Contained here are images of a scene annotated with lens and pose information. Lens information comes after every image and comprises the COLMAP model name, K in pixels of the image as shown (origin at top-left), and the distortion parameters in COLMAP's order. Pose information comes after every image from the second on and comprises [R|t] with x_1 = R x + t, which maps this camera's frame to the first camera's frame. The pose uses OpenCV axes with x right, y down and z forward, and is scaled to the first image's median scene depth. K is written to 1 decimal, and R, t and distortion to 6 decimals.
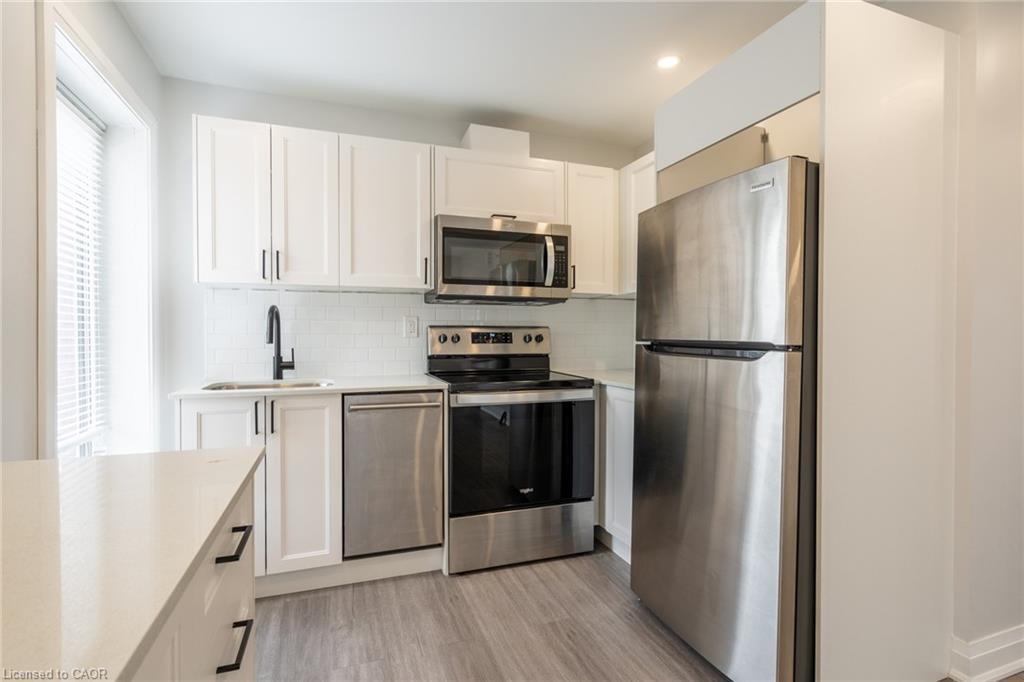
lens RADIAL K [[489.8, 0, 512.0], [0, 489.8, 341.0], [0, 0, 1]] dist [-0.001608, 0.000125]
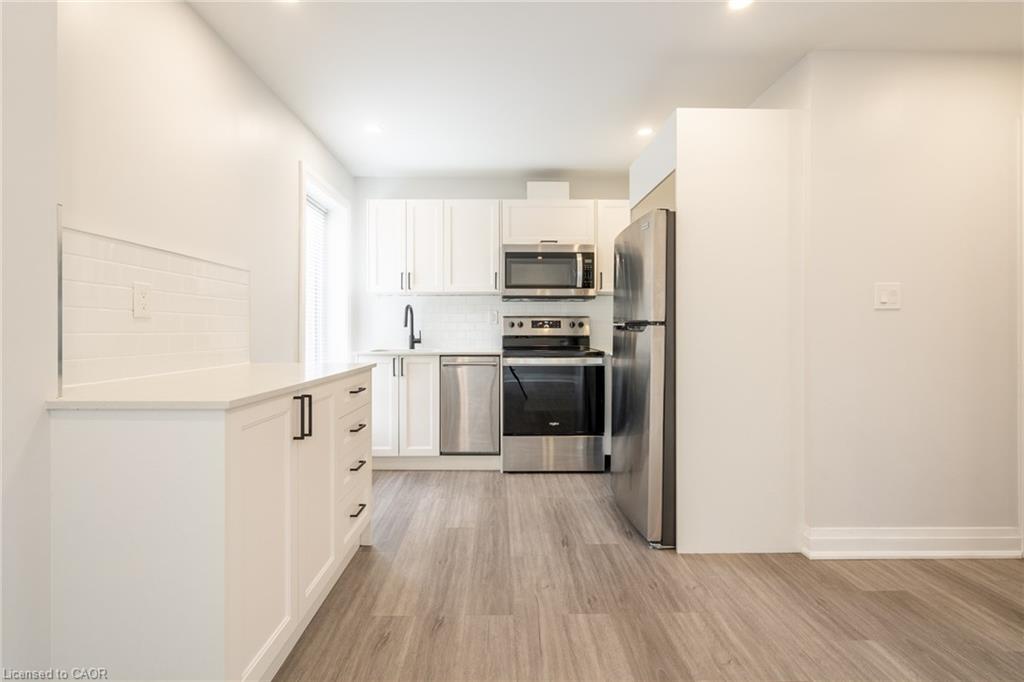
lens RADIAL K [[457.2, 0, 511.1], [0, 457.2, 330.9], [0, 0, 1]] dist [0.000364, 0.000145]
pose [[0.947951, -0.000849, -0.318414, 0.335684], [-0.003443, 0.999911, -0.012917, 0.035746], [0.318397, 0.013341, 0.947864, -0.364690]]
